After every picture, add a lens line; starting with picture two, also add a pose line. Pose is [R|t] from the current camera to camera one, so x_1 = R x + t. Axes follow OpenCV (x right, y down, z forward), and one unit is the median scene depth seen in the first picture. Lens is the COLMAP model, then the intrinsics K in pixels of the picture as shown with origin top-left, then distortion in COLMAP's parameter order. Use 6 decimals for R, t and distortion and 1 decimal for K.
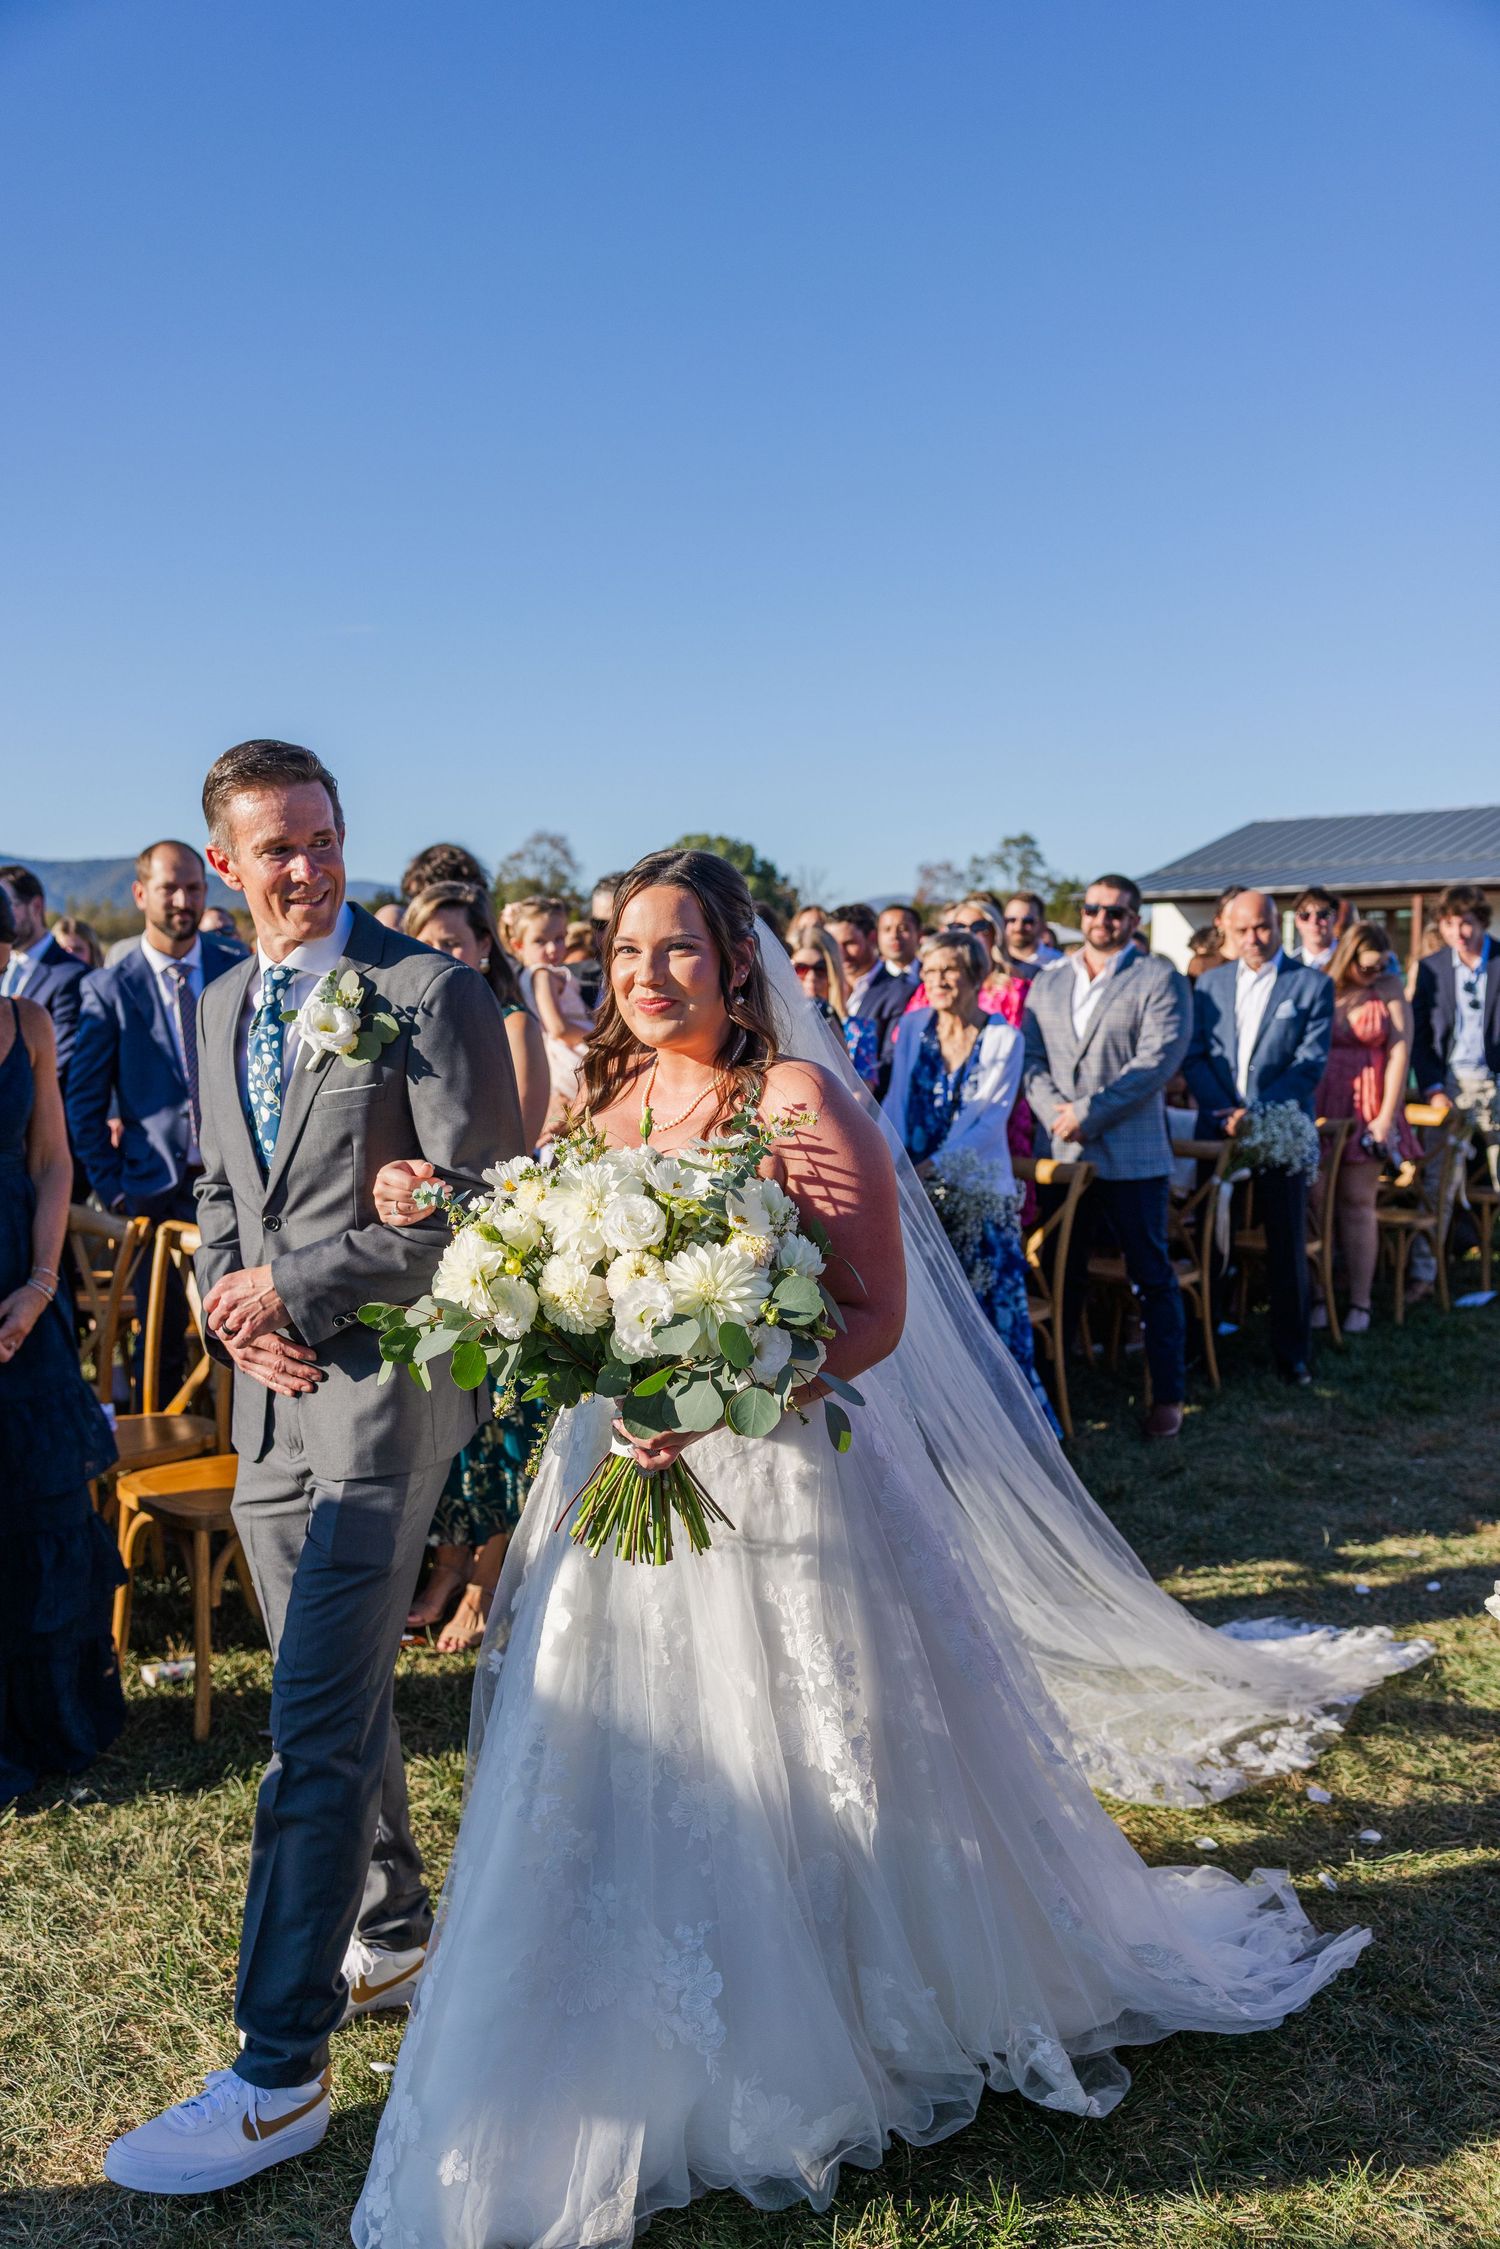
lens RADIAL K [[1846.9, 0, 657.6], [0, 1846.9, 1148.6], [0, 0, 1]] dist [0.013463, -0.005137]
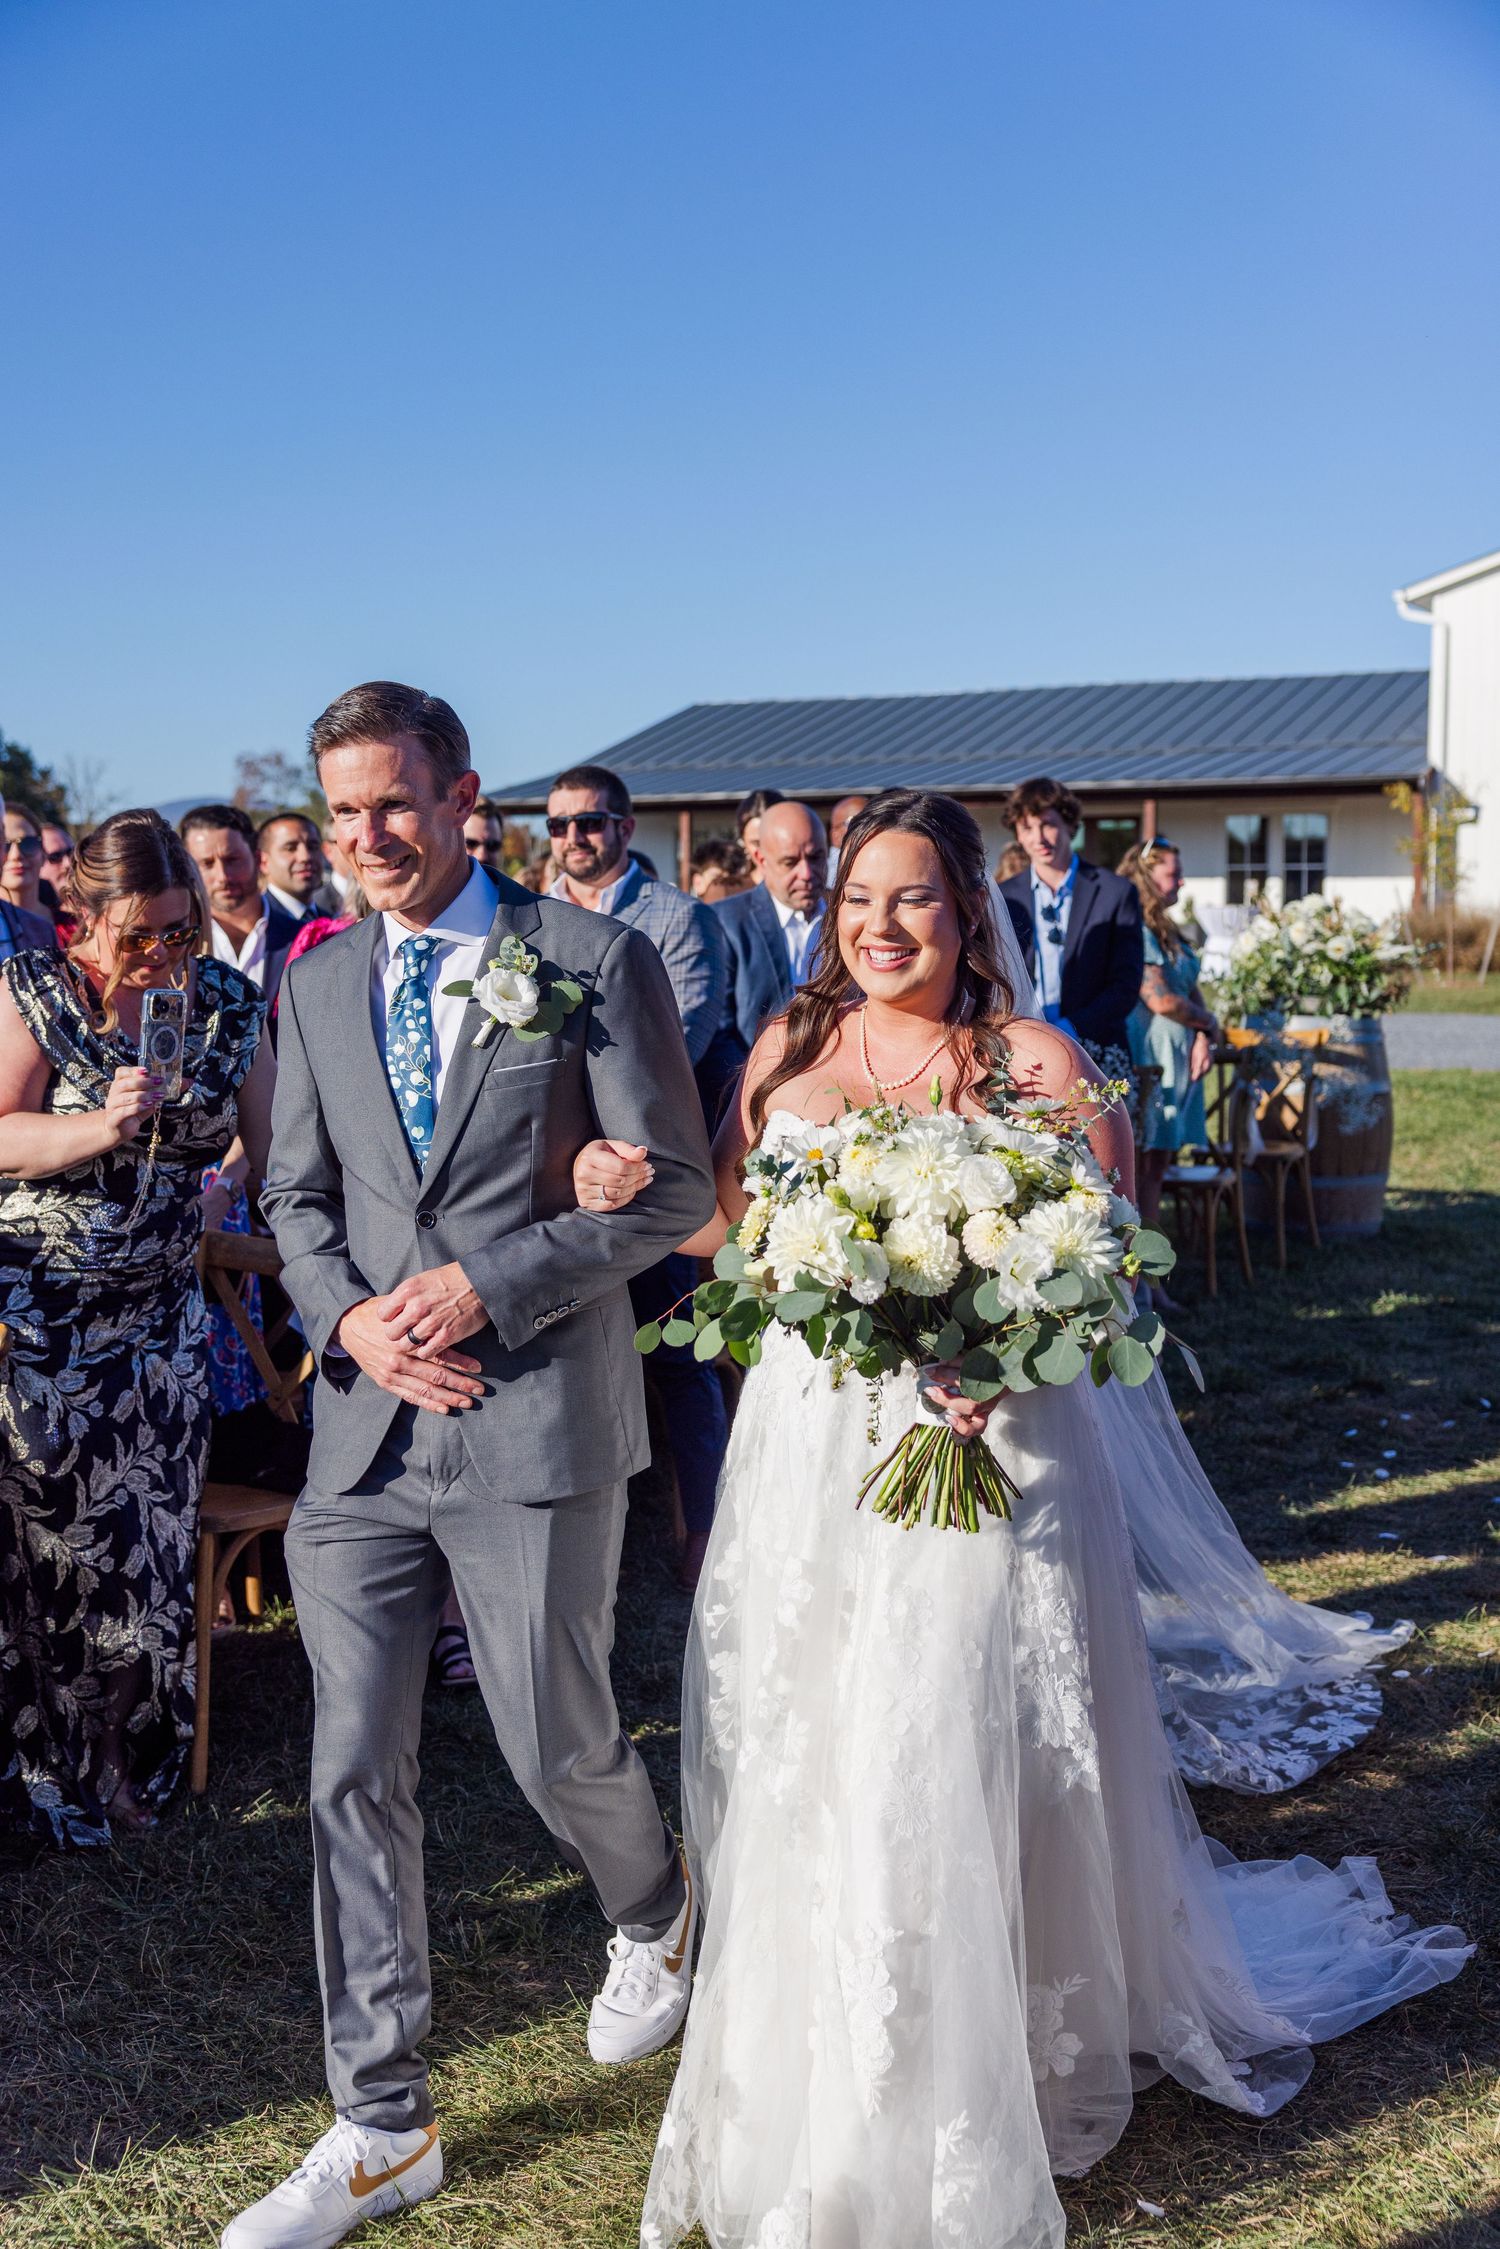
lens RADIAL K [[2452.5, 0, 759.1], [0, 2452.5, 1128.4], [0, 0, 1]] dist [0.181842, 0.000000]
pose [[0.939872, -0.050128, 0.337828, -0.468312], [0.051179, 0.998673, 0.005799, -0.002706], [-0.337671, 0.011839, 0.941190, -0.175885]]
